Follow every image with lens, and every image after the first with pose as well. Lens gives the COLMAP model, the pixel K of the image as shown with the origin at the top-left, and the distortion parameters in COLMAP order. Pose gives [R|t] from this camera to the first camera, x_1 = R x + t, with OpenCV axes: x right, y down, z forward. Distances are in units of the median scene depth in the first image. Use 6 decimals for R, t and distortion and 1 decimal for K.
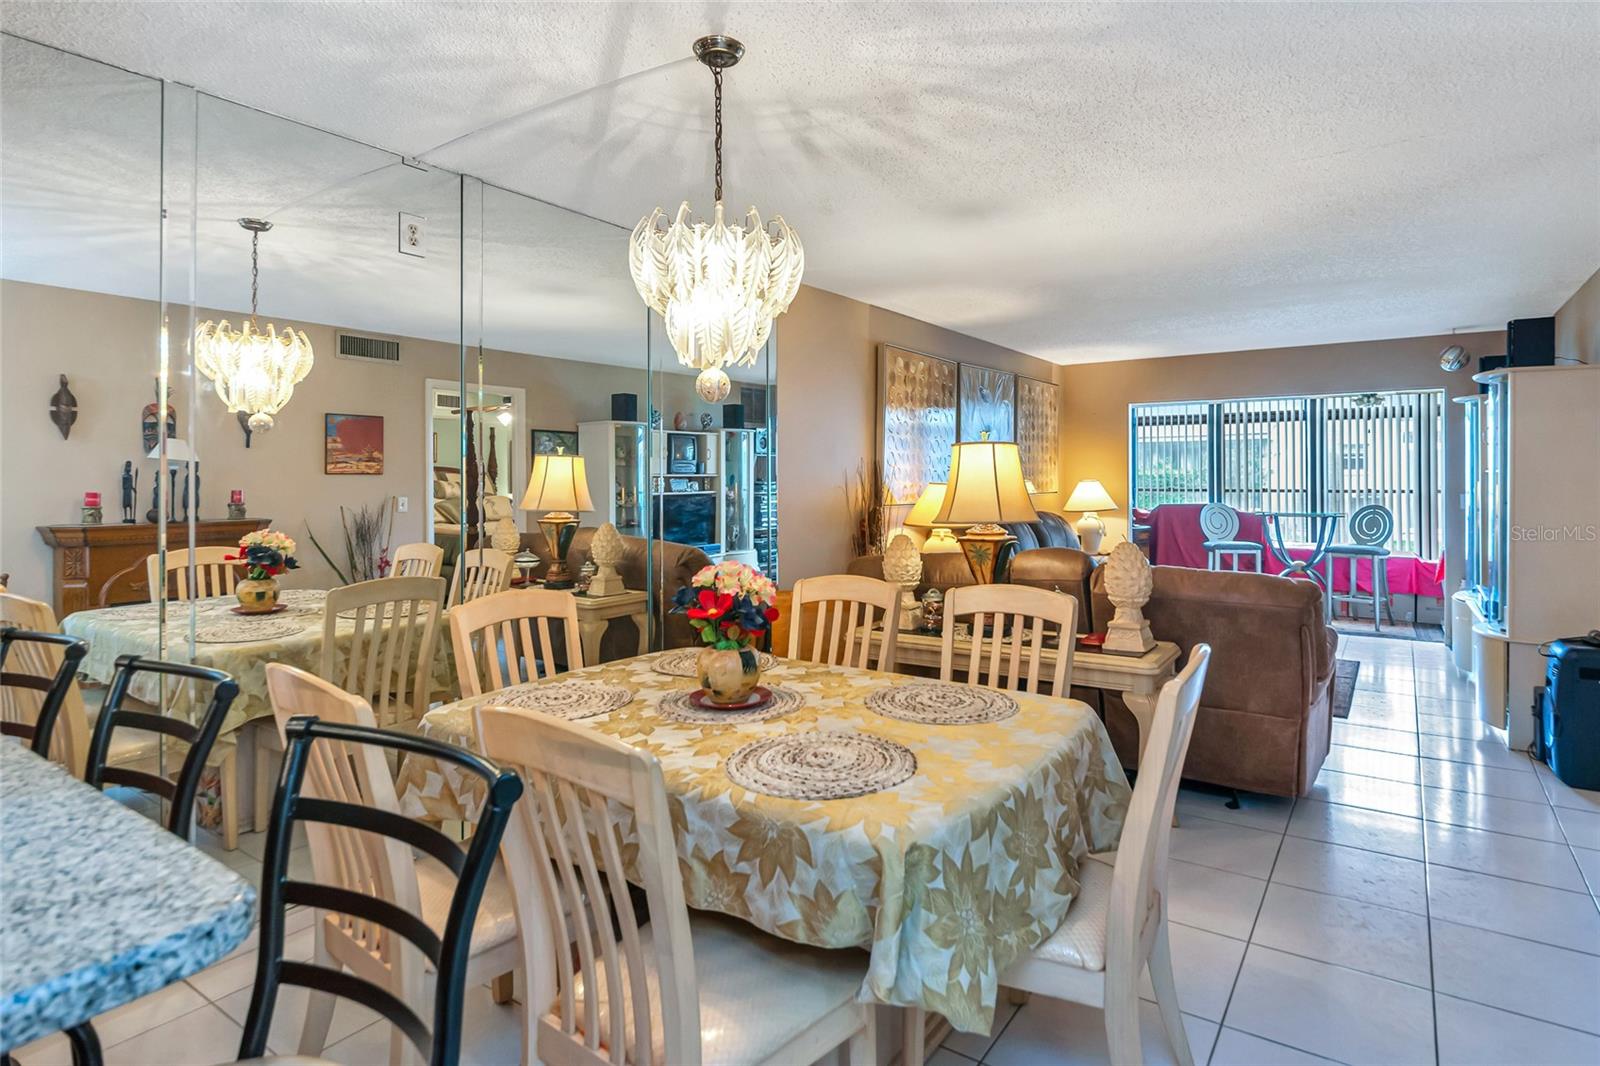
lens RADIAL K [[845.4, 0, 798.3], [0, 845.4, 491.8], [0, 0, 1]] dist [0.035825, 0.000212]
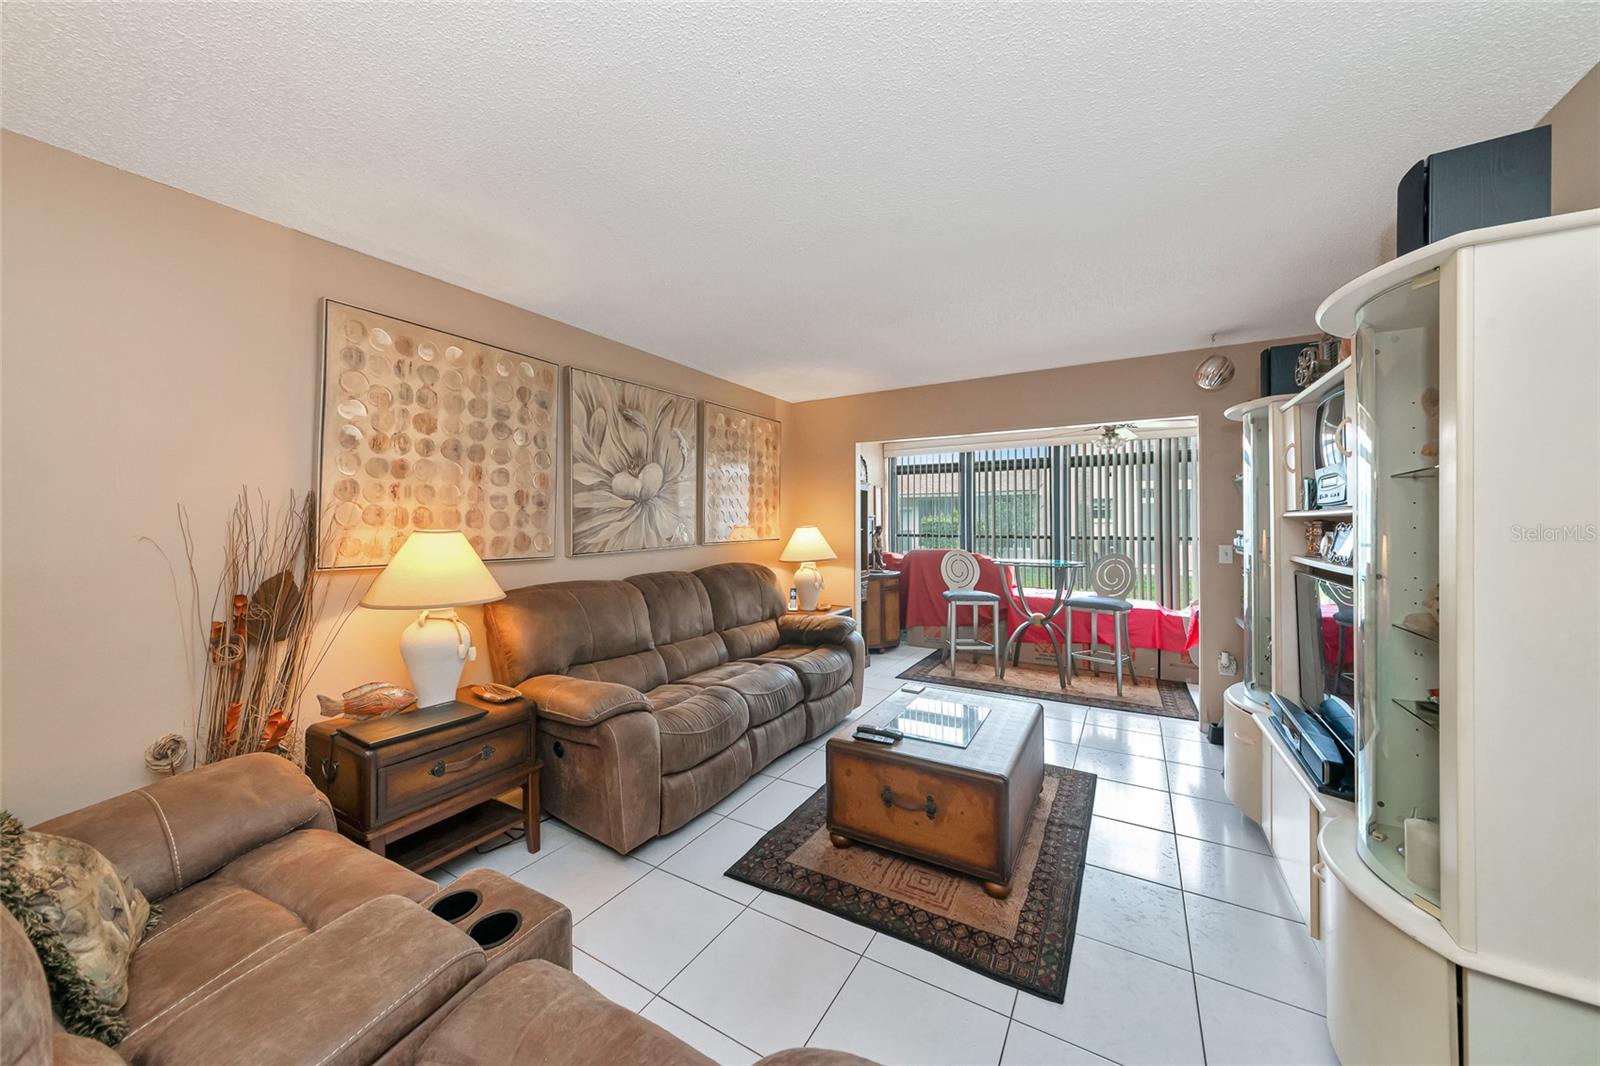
lens RADIAL K [[560.8, 0, 764.4], [0, 560.8, 532.4], [0, 0, 1]] dist [0.034621, -0.000005]
pose [[0.999298, 0.000244, 0.037471, 0.255507], [-0.000174, 0.999998, -0.001869, -0.006369], [-0.037472, 0.001861, 0.999296, 0.381509]]
